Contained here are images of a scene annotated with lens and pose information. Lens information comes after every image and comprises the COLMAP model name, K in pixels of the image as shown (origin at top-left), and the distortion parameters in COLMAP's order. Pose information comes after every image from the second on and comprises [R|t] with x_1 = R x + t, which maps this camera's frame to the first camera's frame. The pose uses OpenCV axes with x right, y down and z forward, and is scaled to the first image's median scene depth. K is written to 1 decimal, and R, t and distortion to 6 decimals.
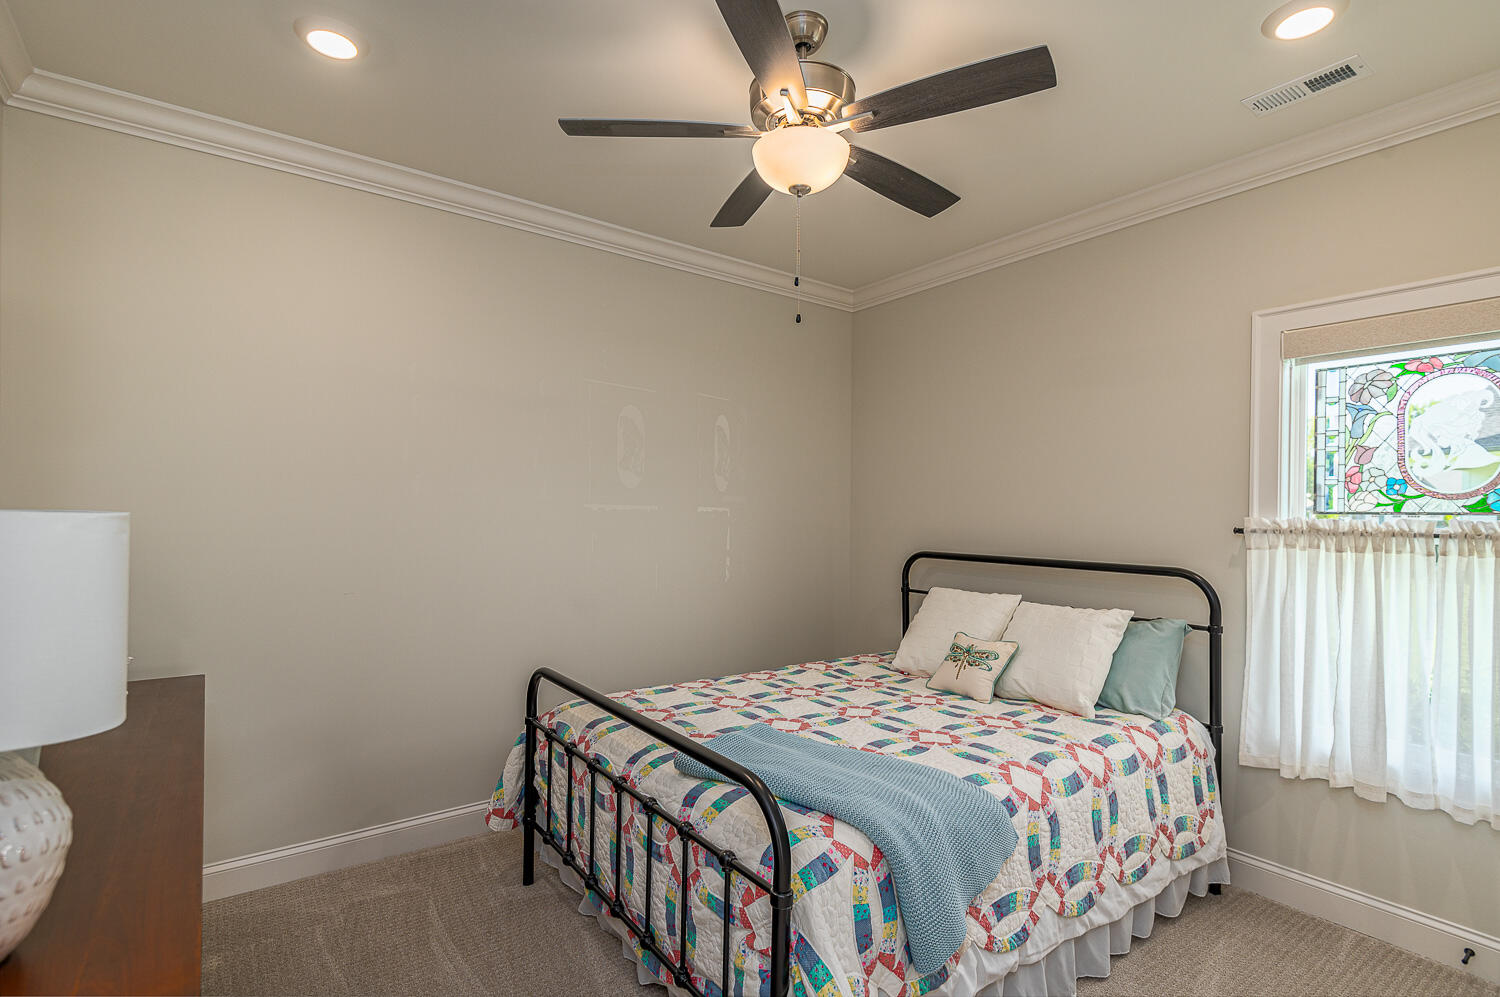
lens RADIAL K [[718.0, 0, 752.5], [0, 718.0, 511.1], [0, 0, 1]] dist [0.003574, -0.000093]
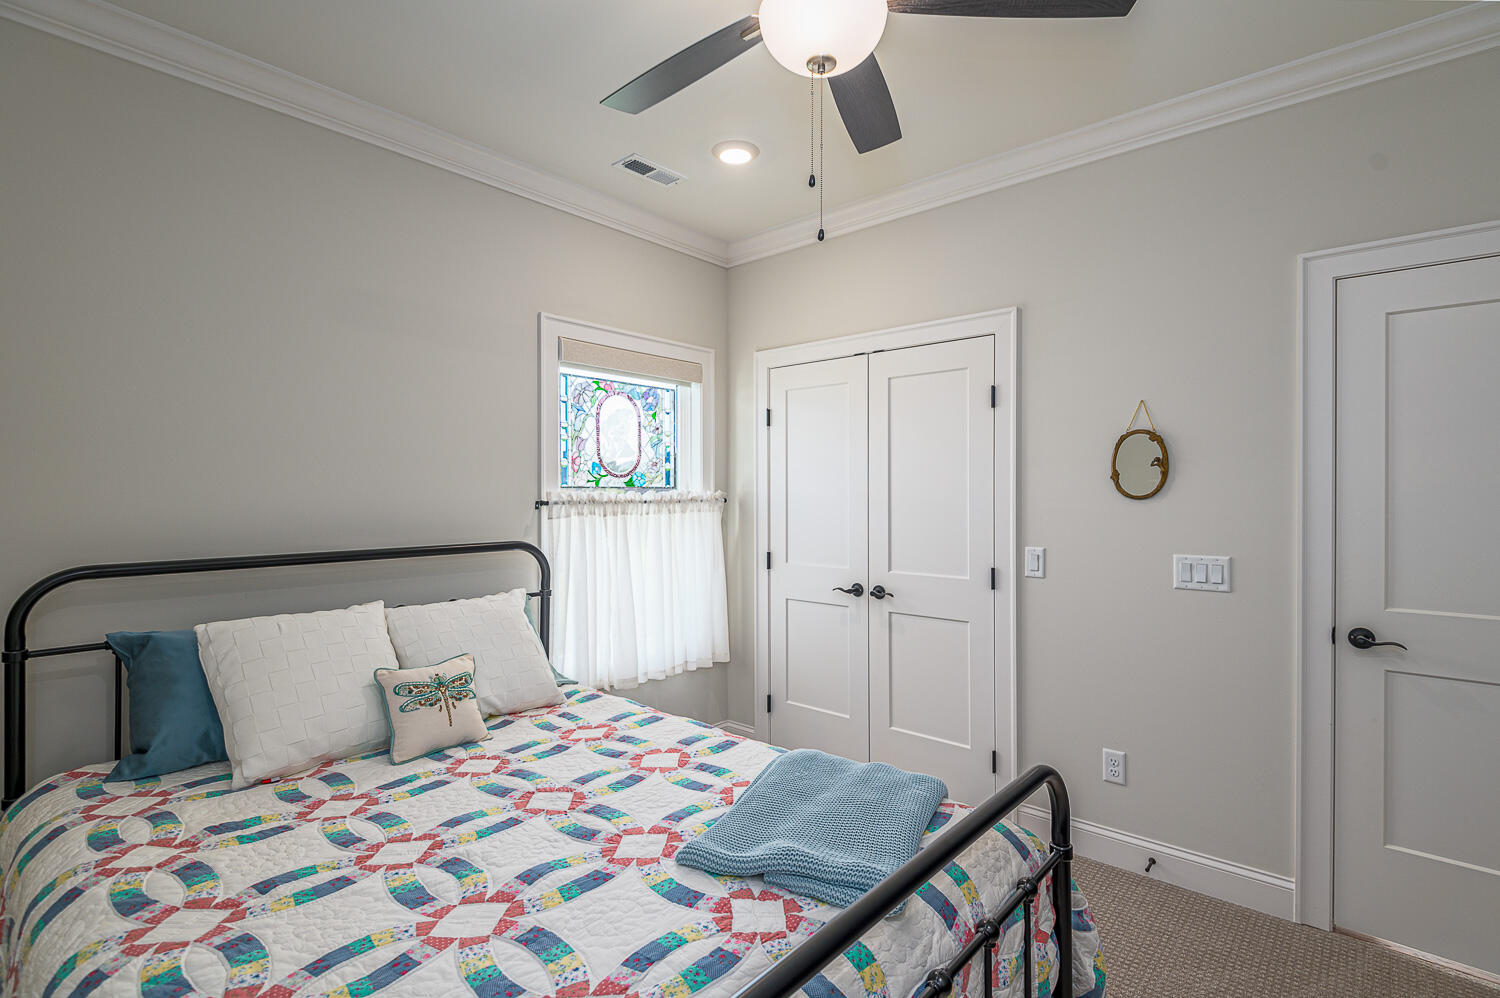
lens RADIAL K [[718.0, 0, 752.0], [0, 718.0, 487.1], [0, 0, 1]] dist [0.003574, -0.000093]
pose [[-0.219650, -0.003725, 0.975572, -0.529584], [-0.001886, 0.999992, 0.003394, -0.002686], [-0.975577, -0.001094, -0.219655, 0.989682]]
